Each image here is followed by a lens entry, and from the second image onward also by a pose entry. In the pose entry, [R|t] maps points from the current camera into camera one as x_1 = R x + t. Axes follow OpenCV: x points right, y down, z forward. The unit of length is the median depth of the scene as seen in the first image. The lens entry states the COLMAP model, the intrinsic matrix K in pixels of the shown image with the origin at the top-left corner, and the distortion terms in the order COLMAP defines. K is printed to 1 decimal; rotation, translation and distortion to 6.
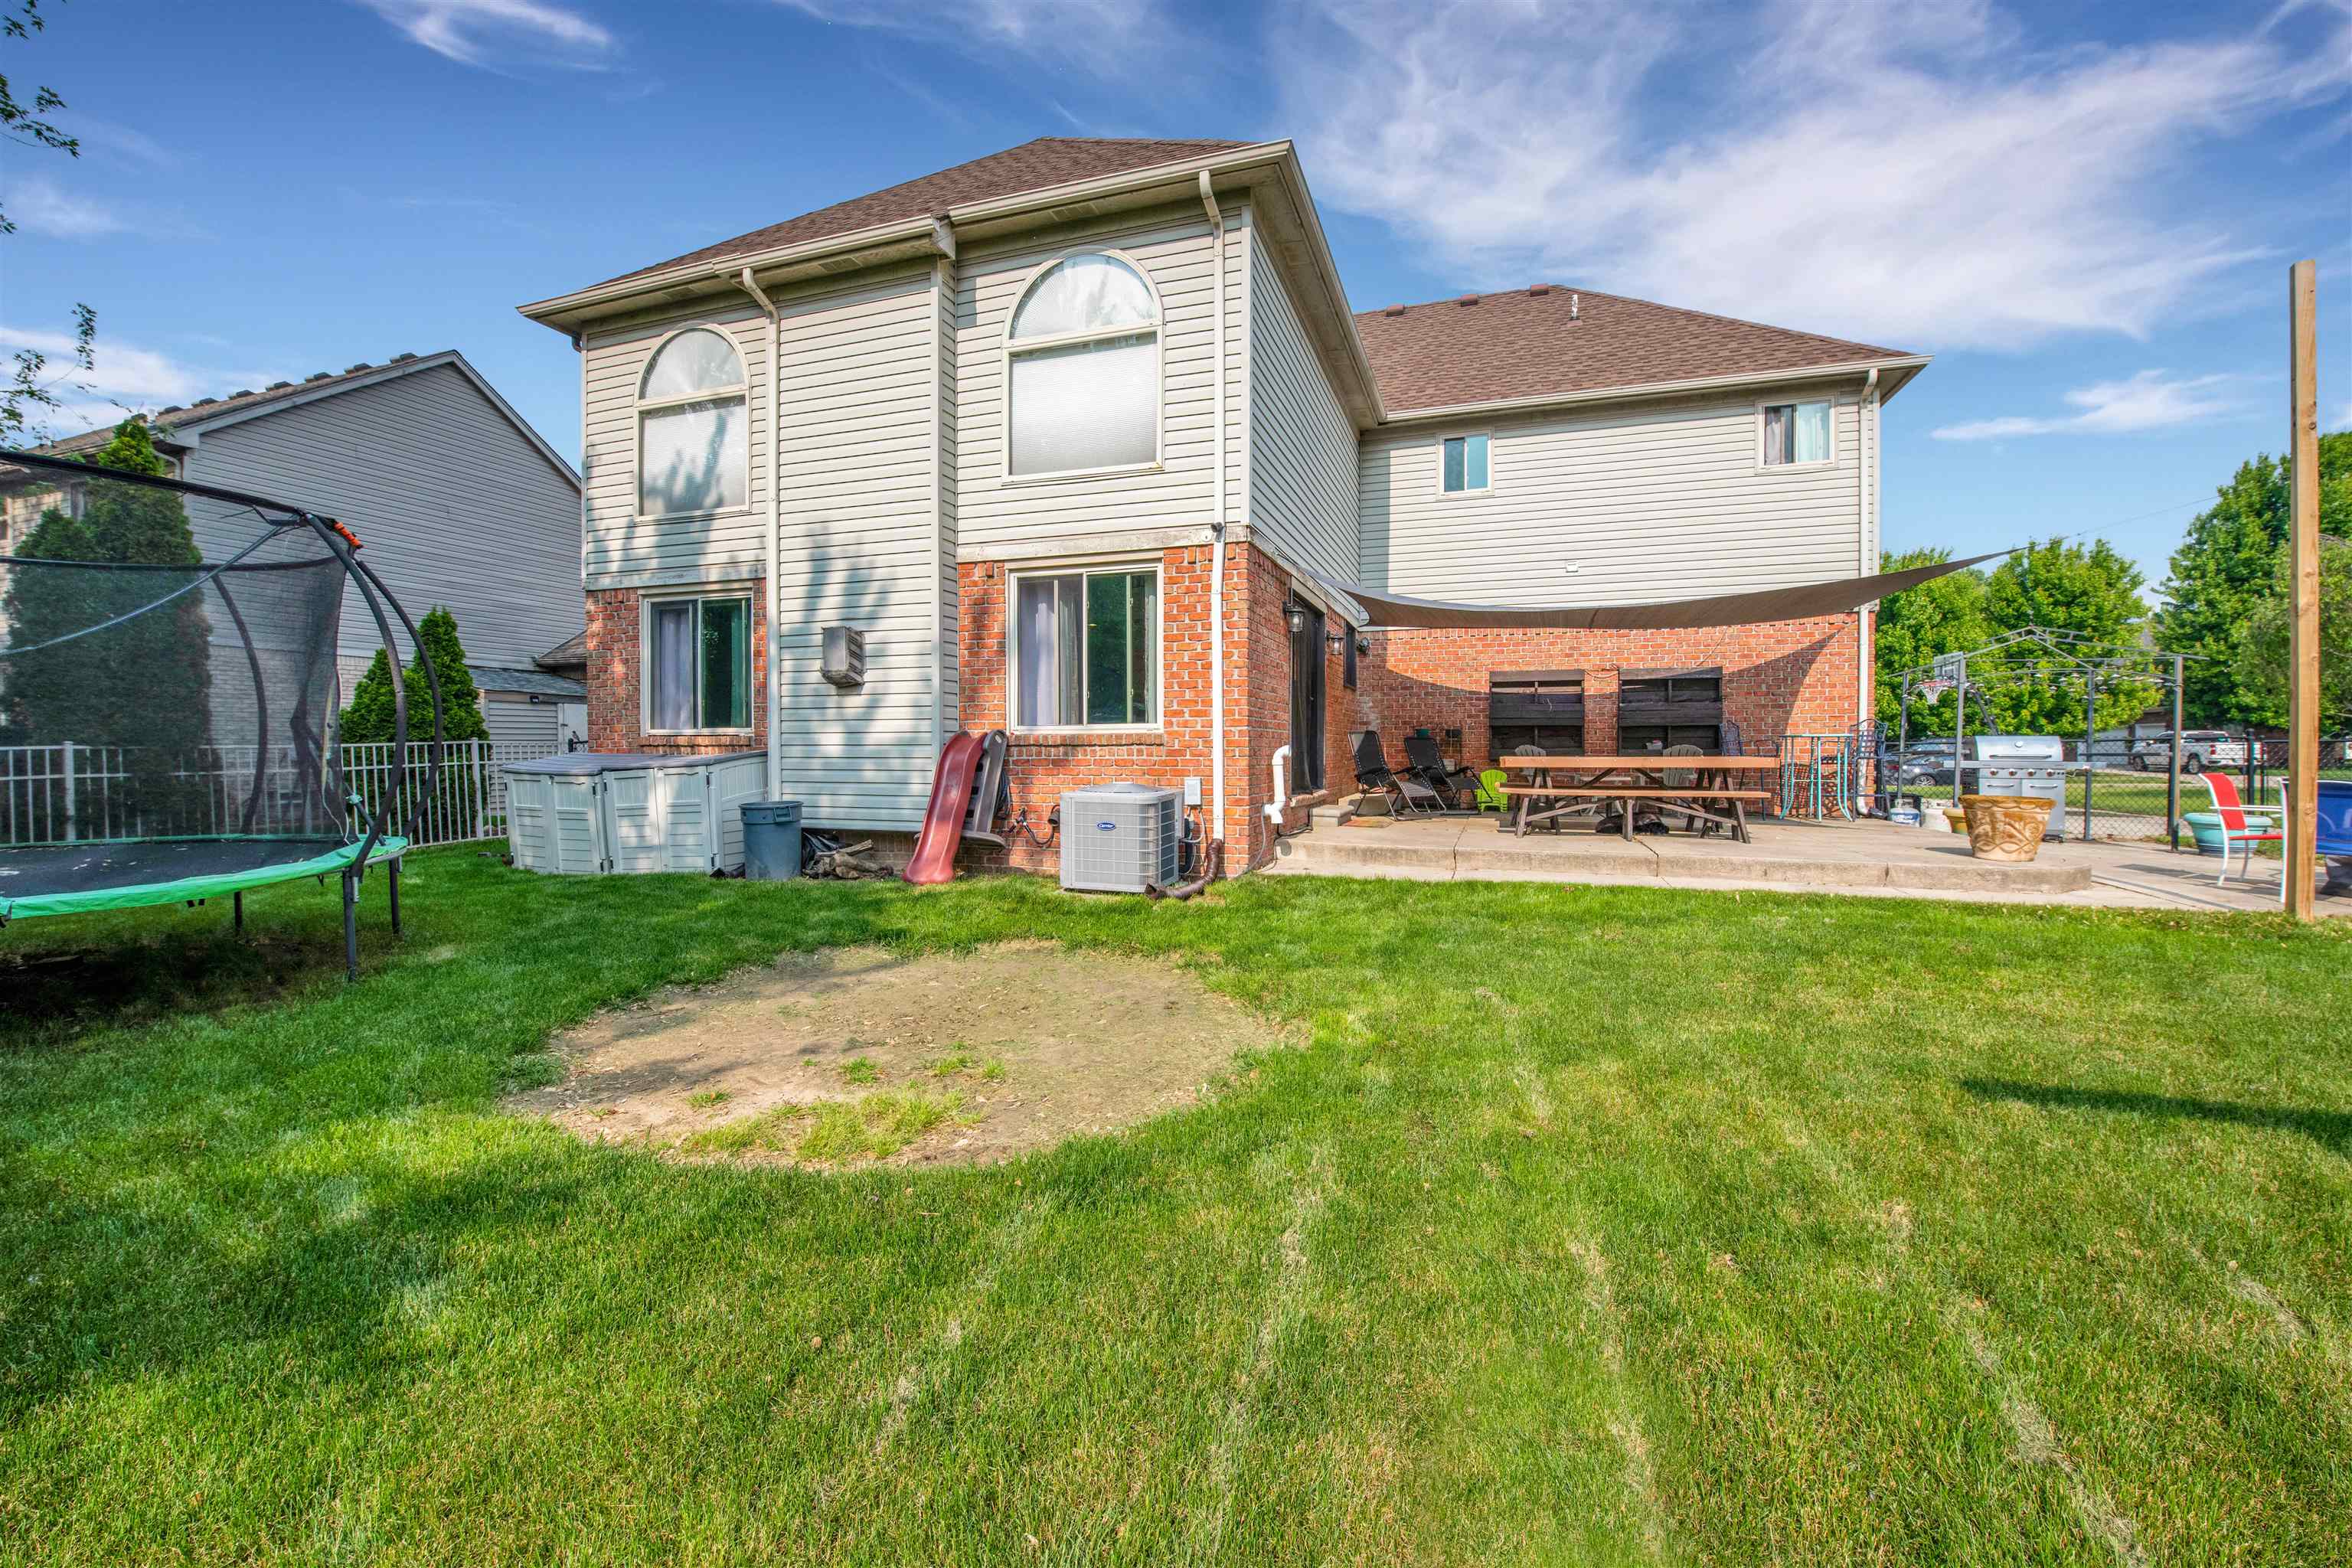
lens RADIAL K [[956.2, 0, 1159.1], [0, 956.2, 770.4], [0, 0, 1]] dist [-0.017717, -0.000828]
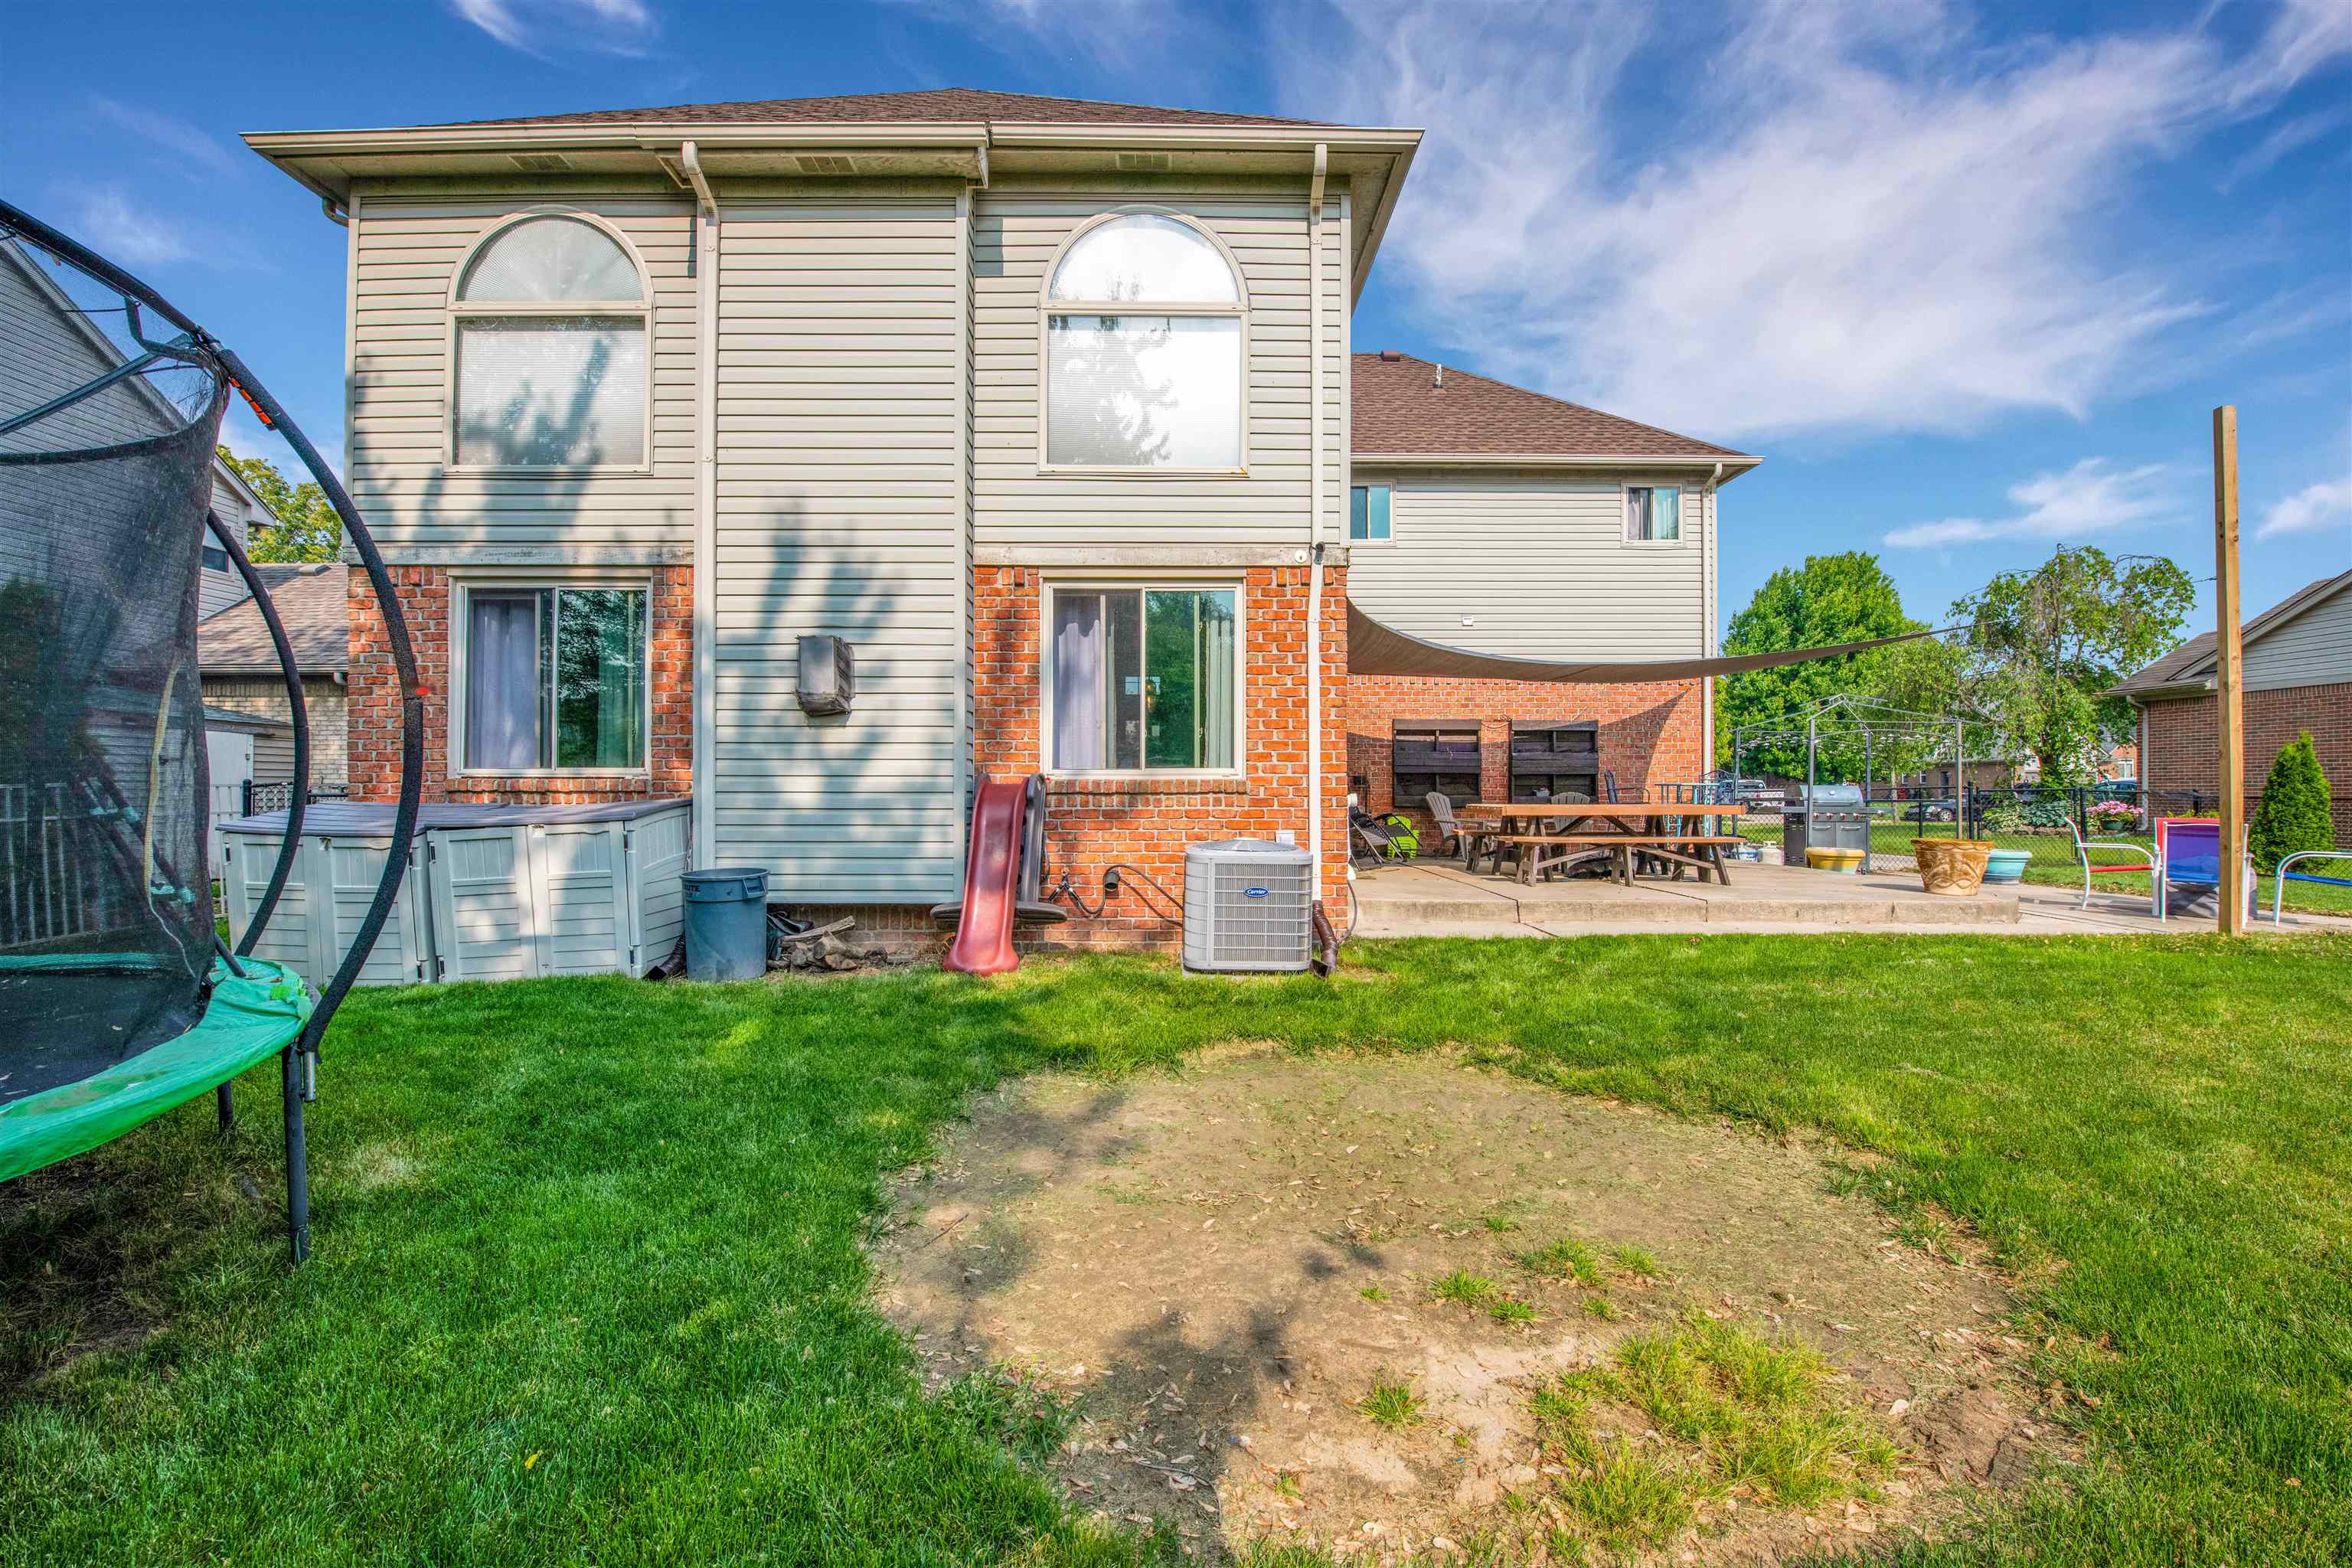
lens RADIAL K [[956.2, 0, 1182.3], [0, 956.2, 792.7], [0, 0, 1]] dist [-0.017717, -0.000828]
pose [[0.941314, 0.001620, 0.337528, -0.314215], [0.005878, 0.999758, -0.021190, -0.008668], [-0.337481, 0.021930, 0.941077, 0.191442]]
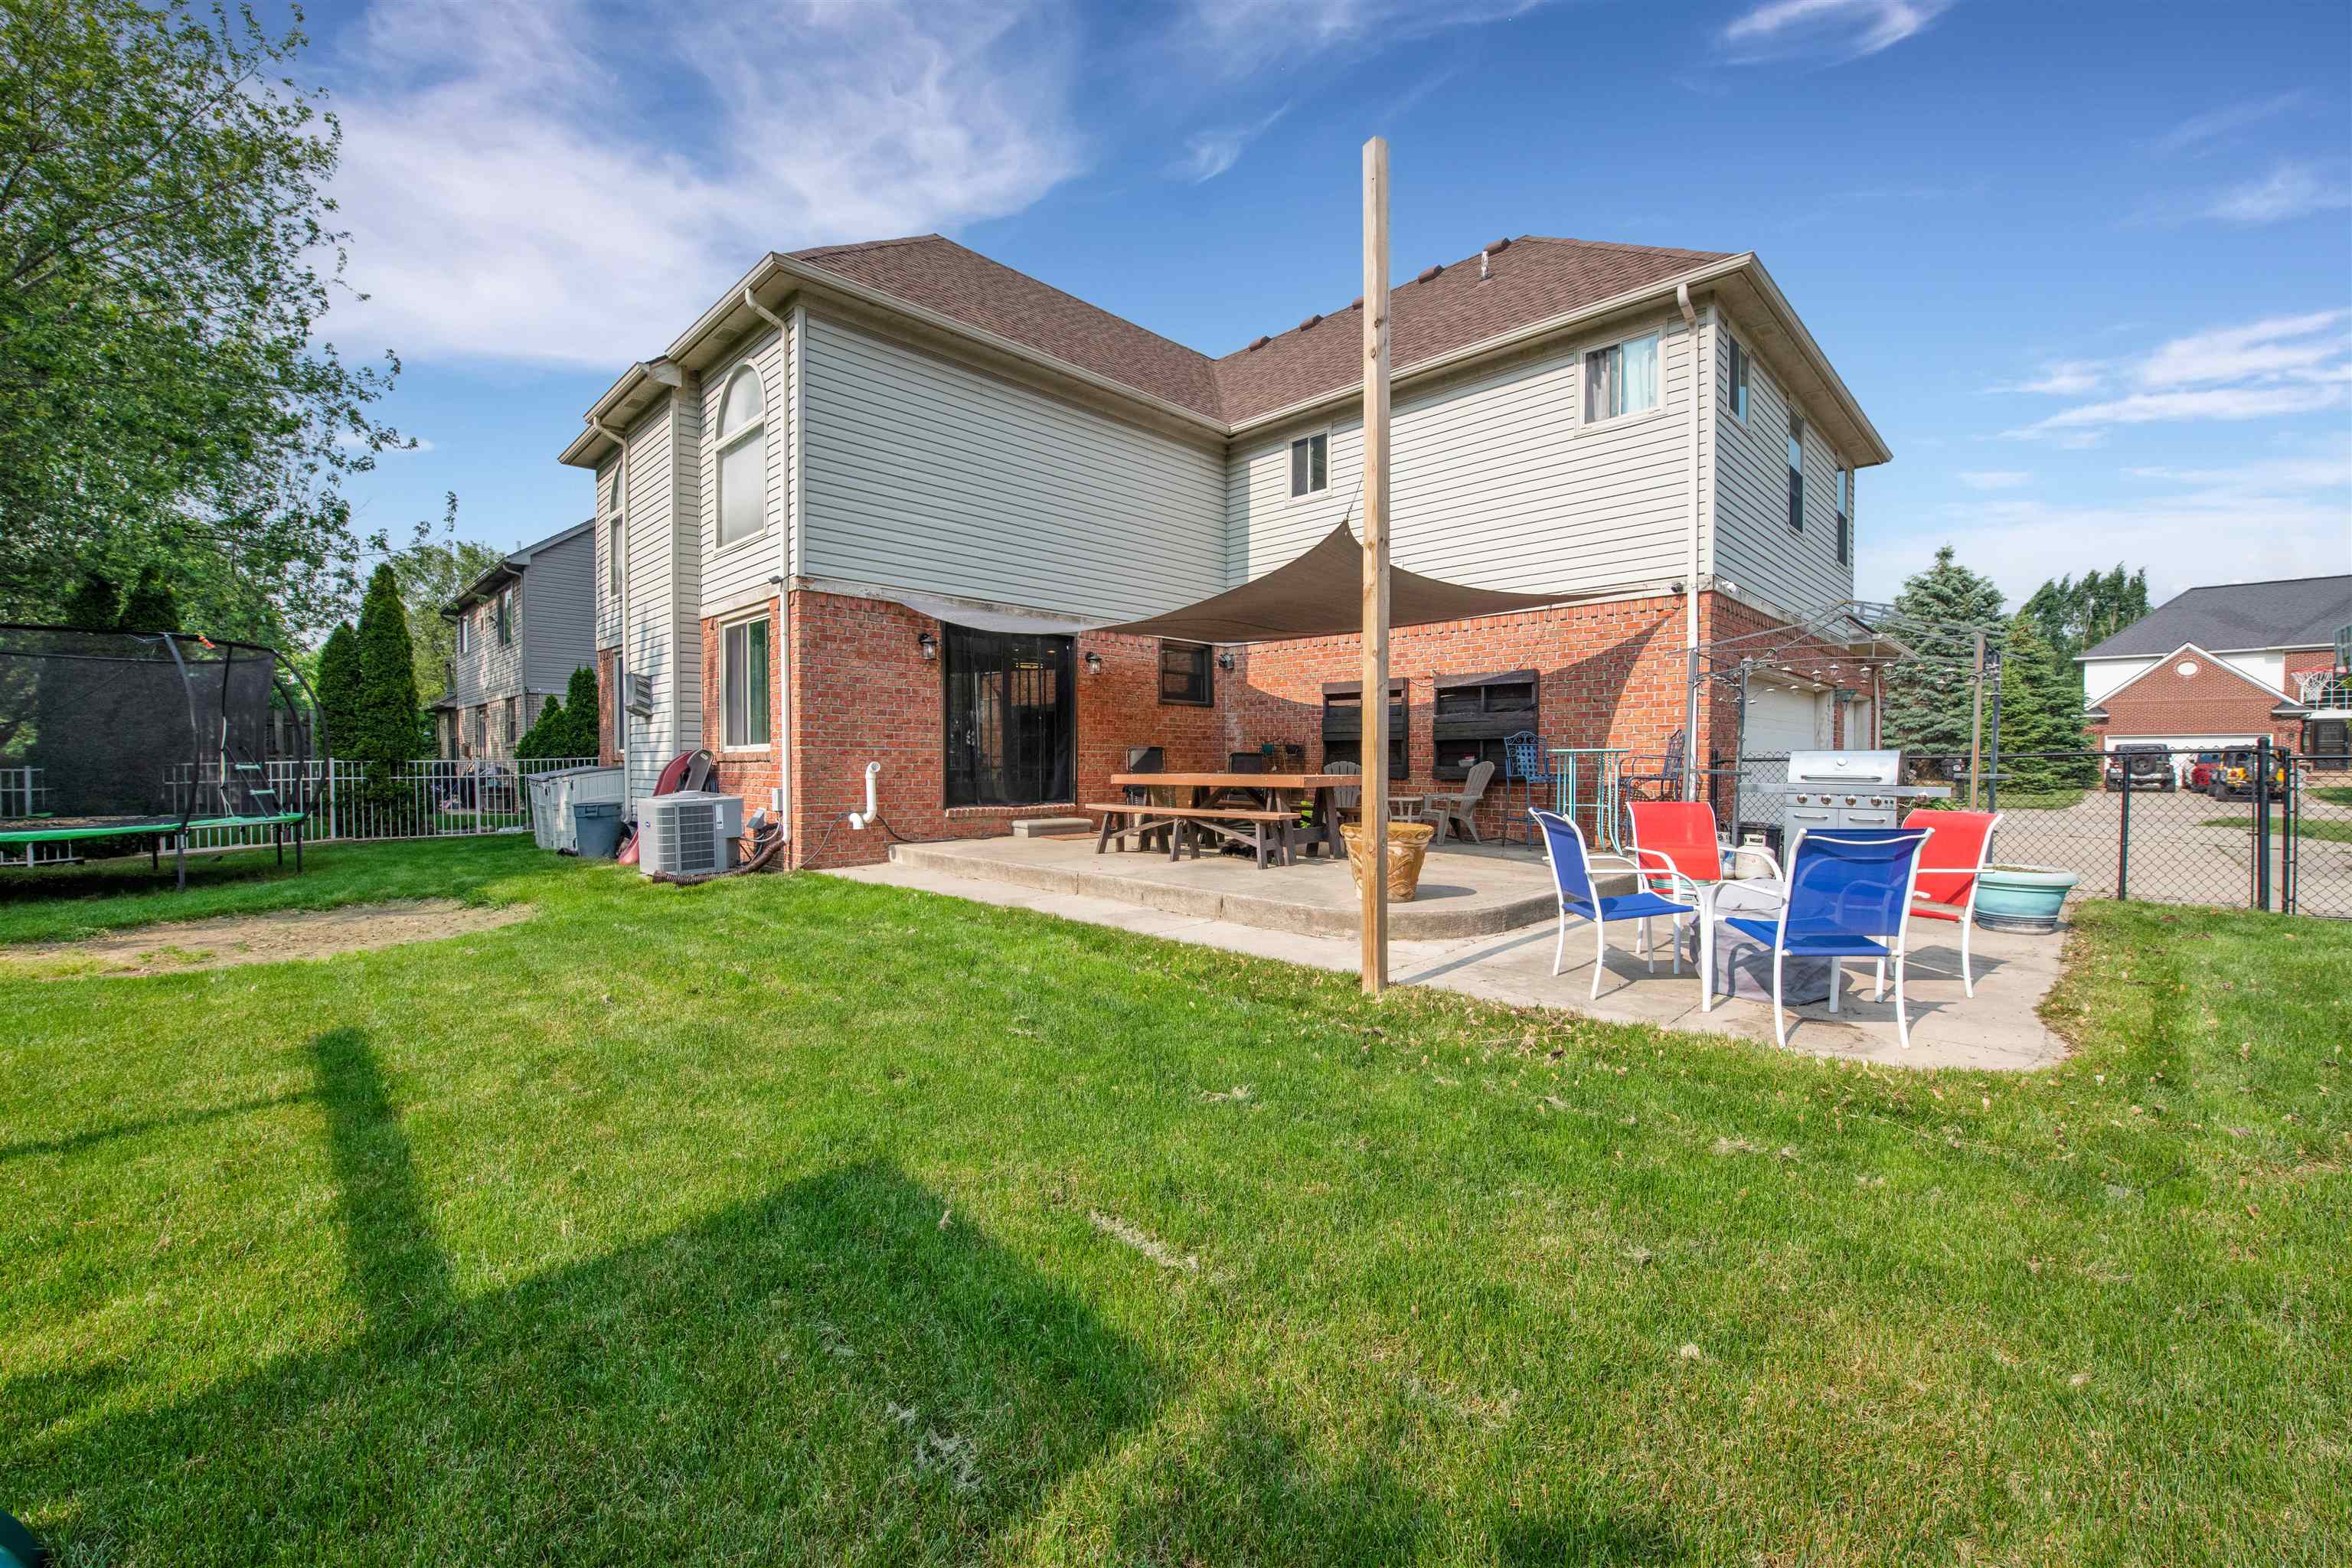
lens RADIAL K [[956.2, 0, 1166.8], [0, 956.2, 782.6], [0, 0, 1]] dist [-0.017717, -0.000828]
pose [[0.897207, 0.010939, -0.441475, 0.953324], [-0.012597, 0.999920, -0.000826, -0.004634], [0.441431, 0.006302, 0.897273, 0.132287]]
